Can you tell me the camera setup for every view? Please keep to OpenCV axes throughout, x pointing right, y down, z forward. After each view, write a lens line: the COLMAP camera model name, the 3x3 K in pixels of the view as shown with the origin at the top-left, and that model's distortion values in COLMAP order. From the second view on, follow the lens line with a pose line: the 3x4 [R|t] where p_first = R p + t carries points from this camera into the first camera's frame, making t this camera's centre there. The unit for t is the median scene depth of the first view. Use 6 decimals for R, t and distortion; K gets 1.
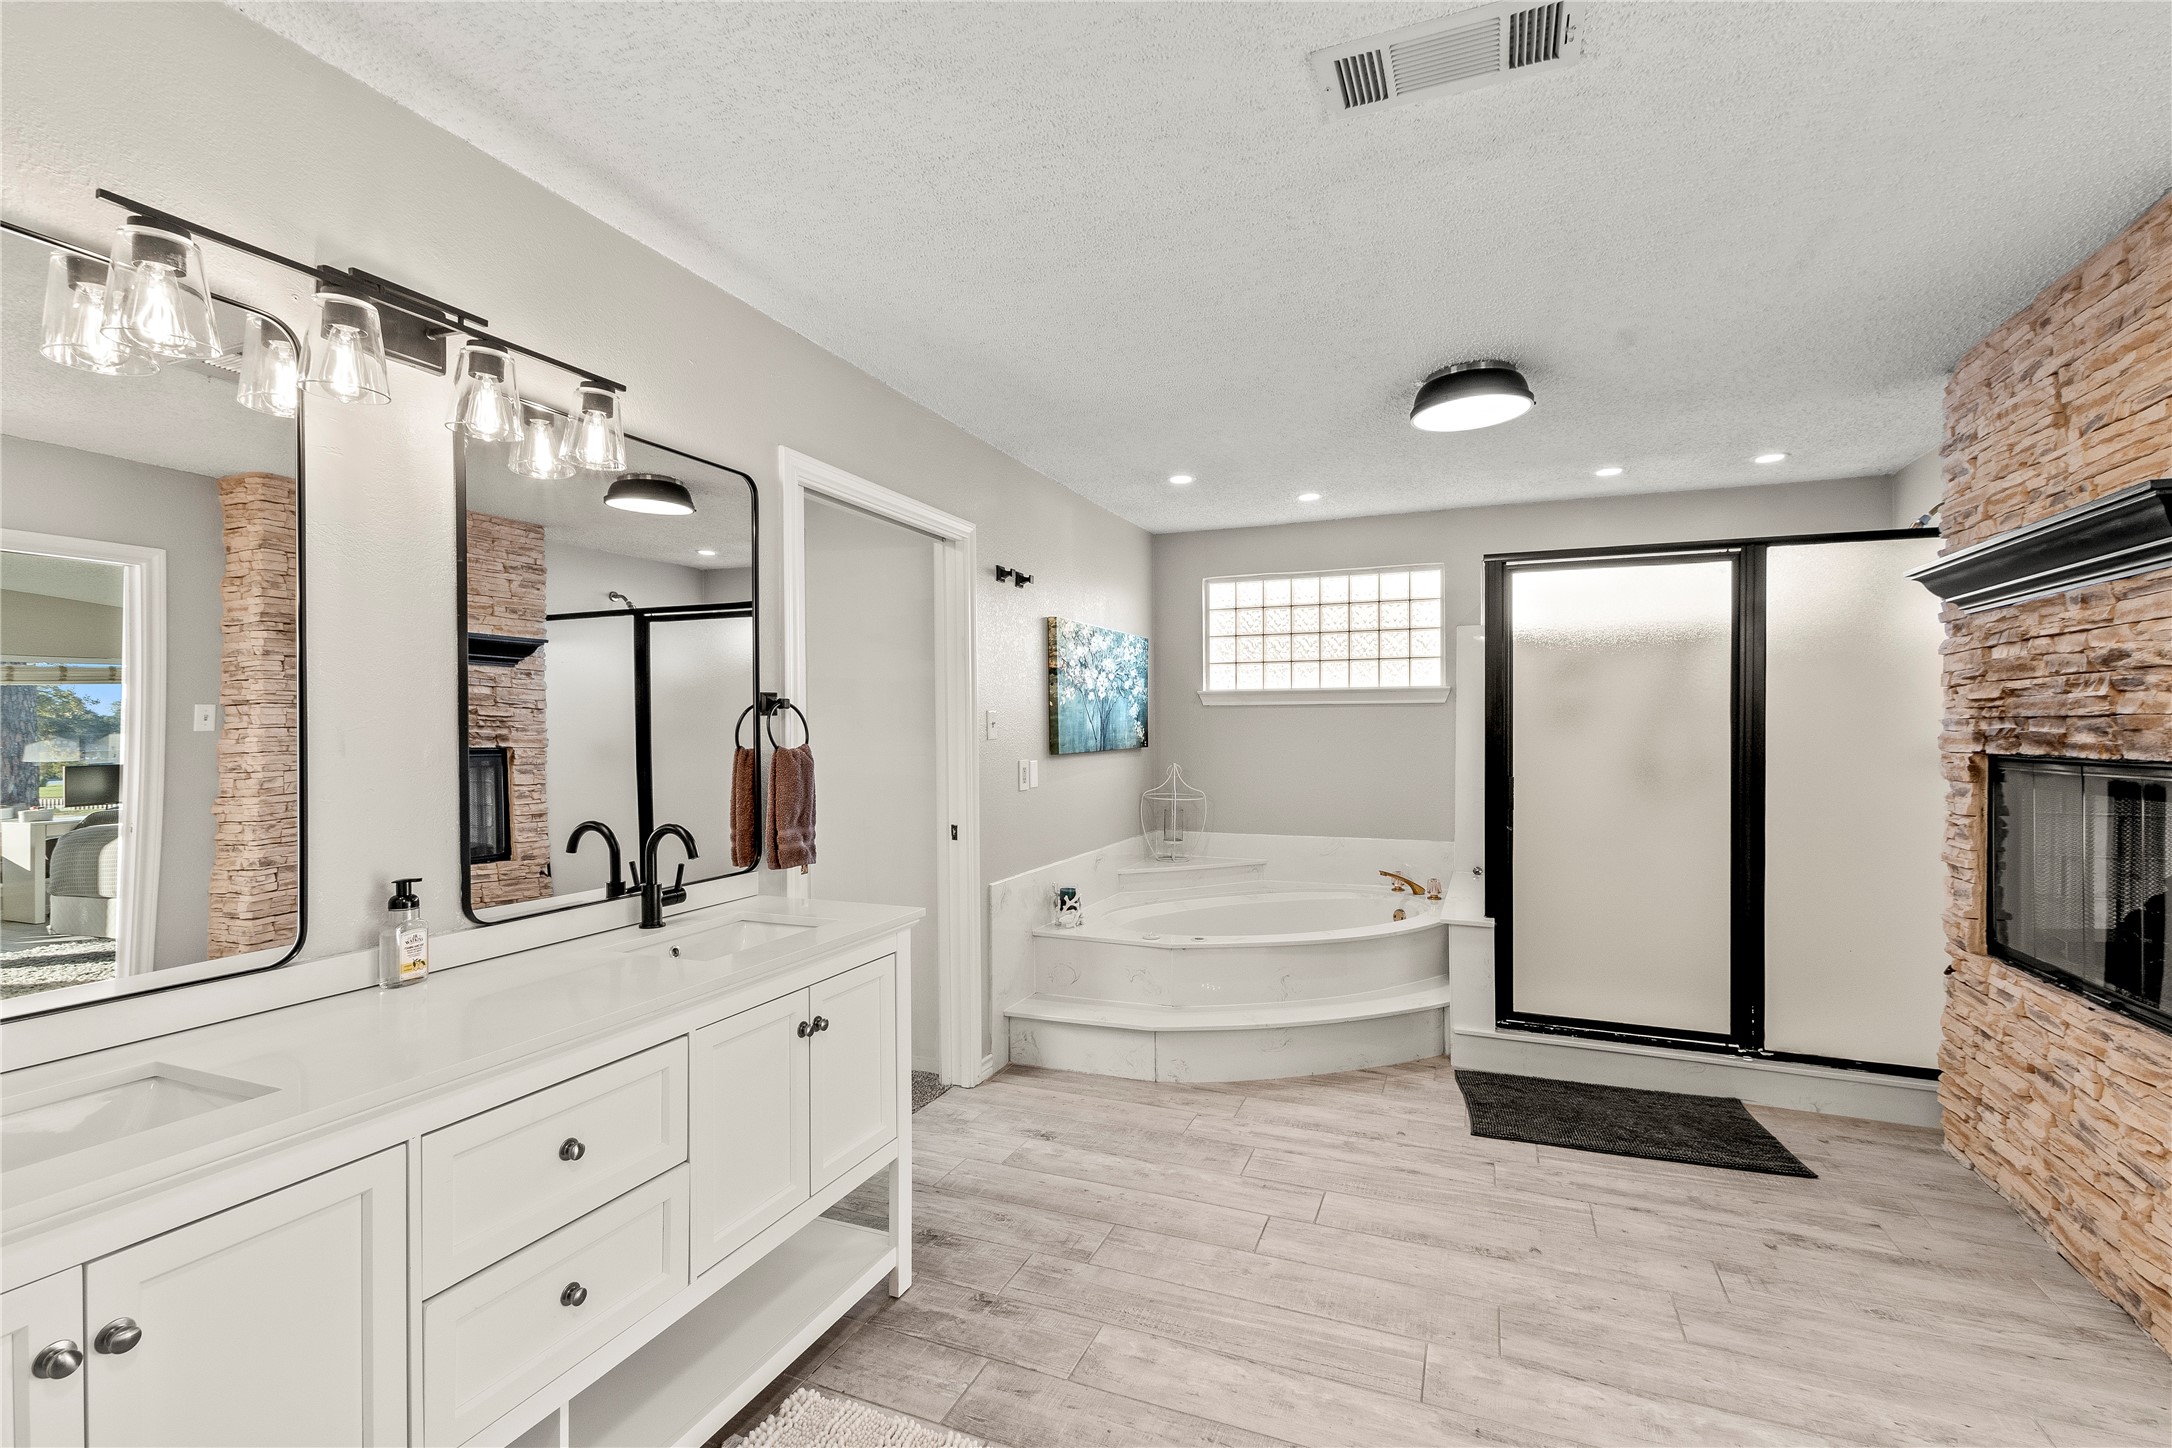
lens RADIAL K [[943.7, 0, 1073.9], [0, 943.7, 726.4], [0, 0, 1]] dist [0.002399, 0.000347]
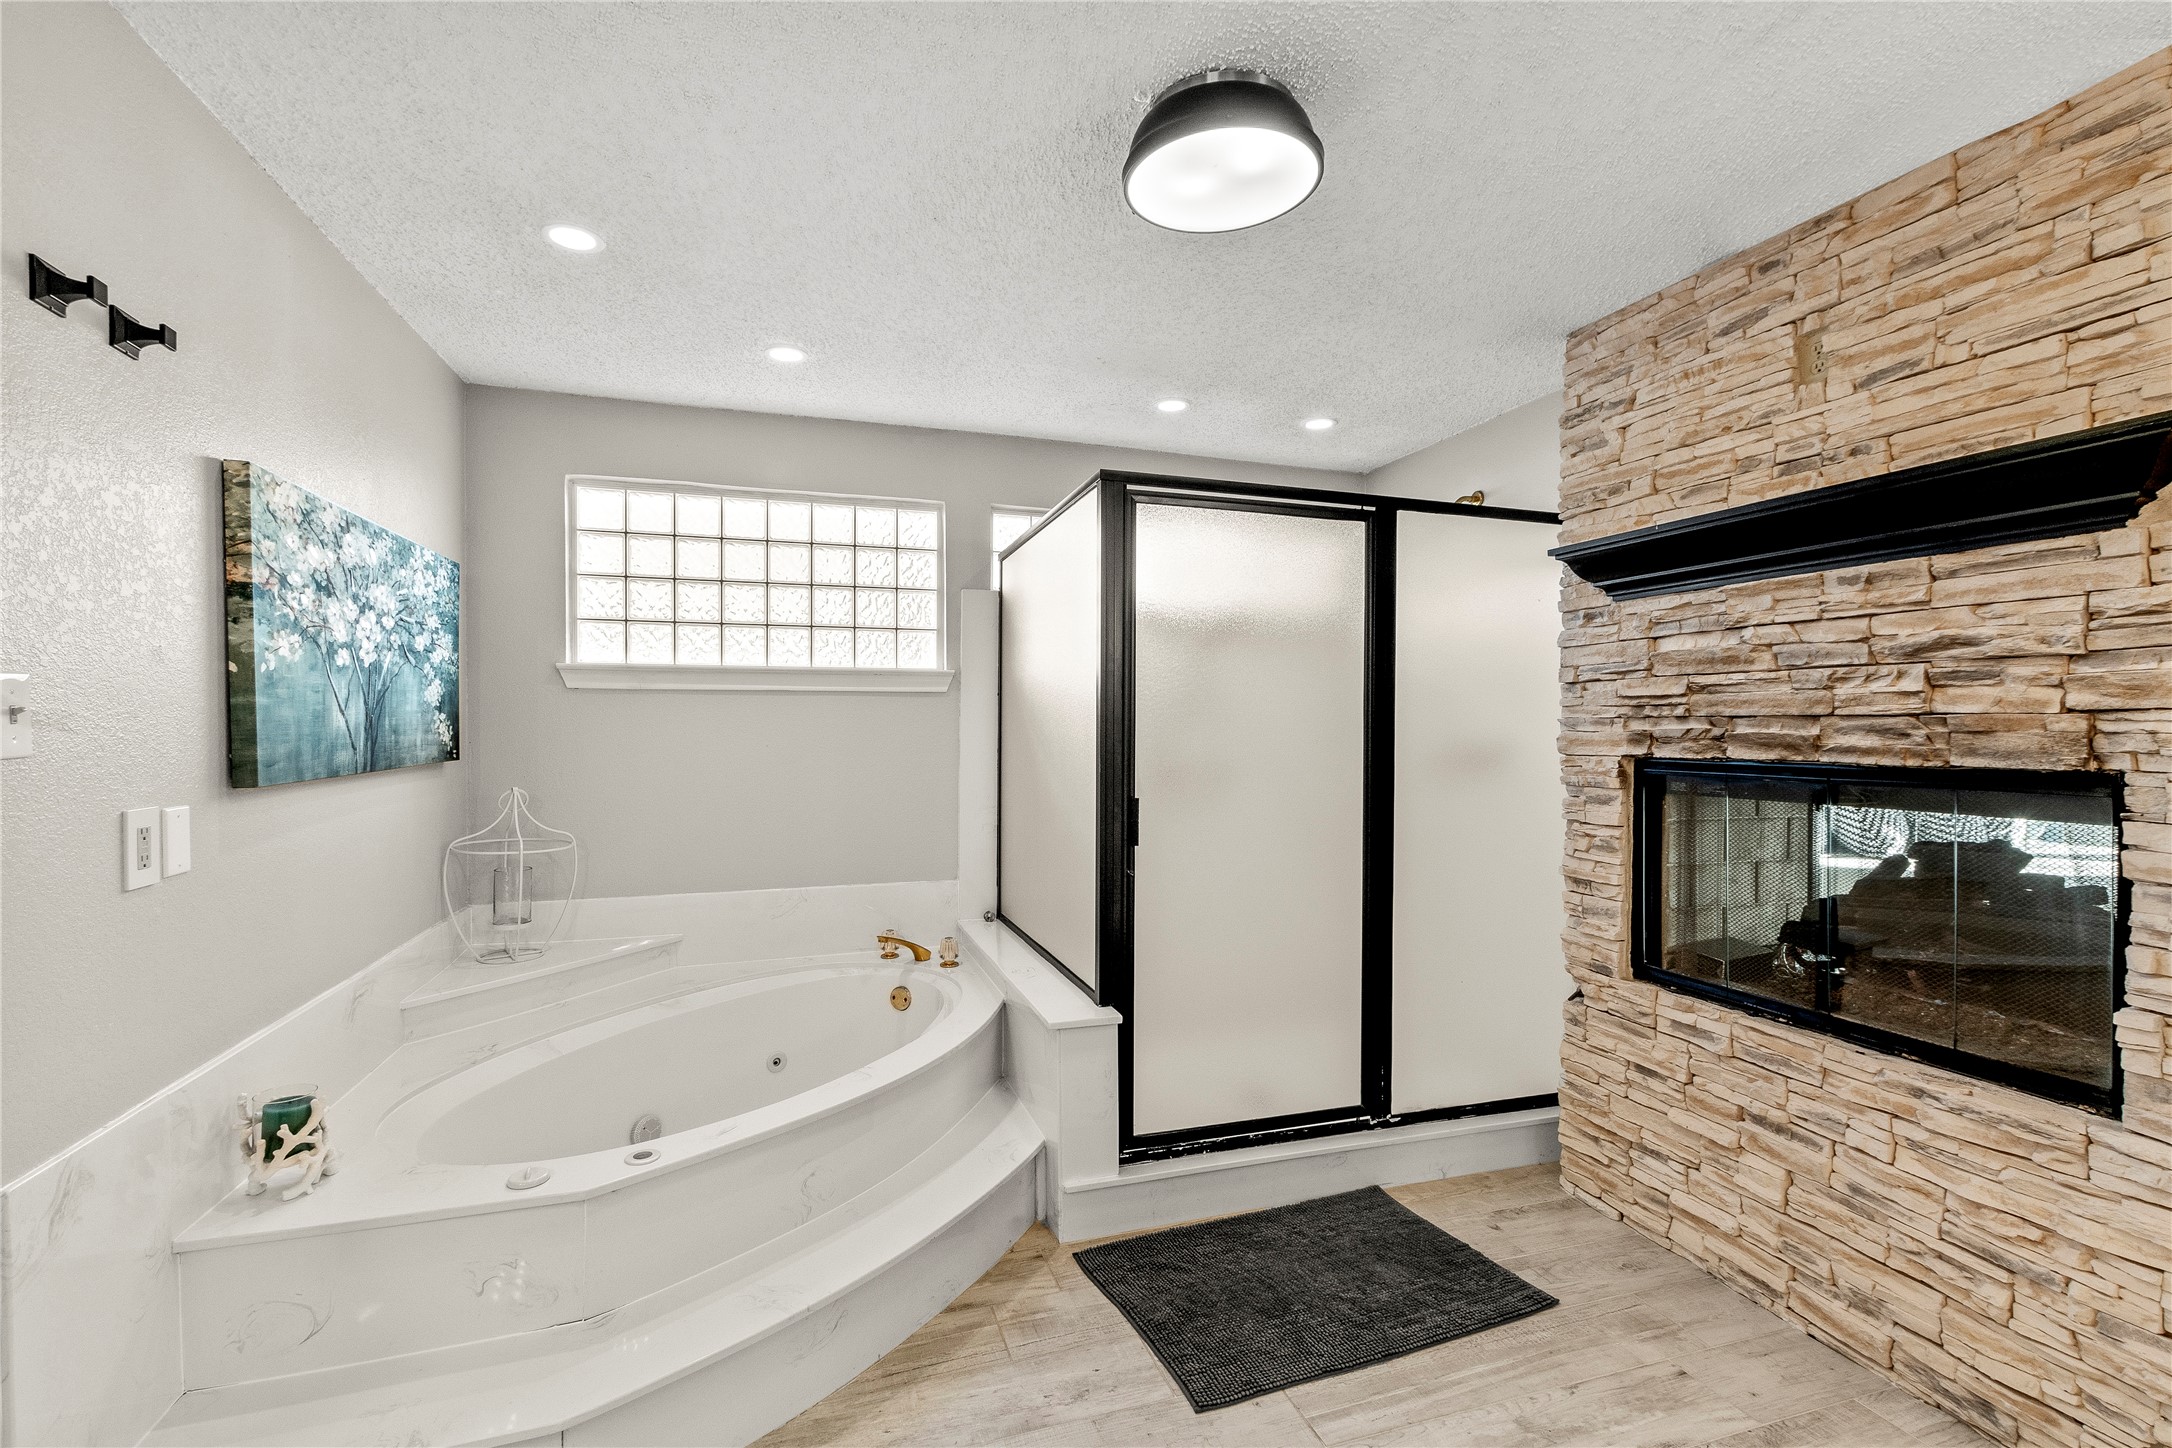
lens RADIAL K [[959.0, 0, 1087.1], [0, 959.0, 730.9], [0, 0, 1]] dist [0.011385, -0.004764]
pose [[0.751788, -0.000780, 0.659404, -0.025845], [-0.003822, 0.999977, 0.005541, 0.000680], [-0.659393, -0.006686, 0.751768, 0.510742]]
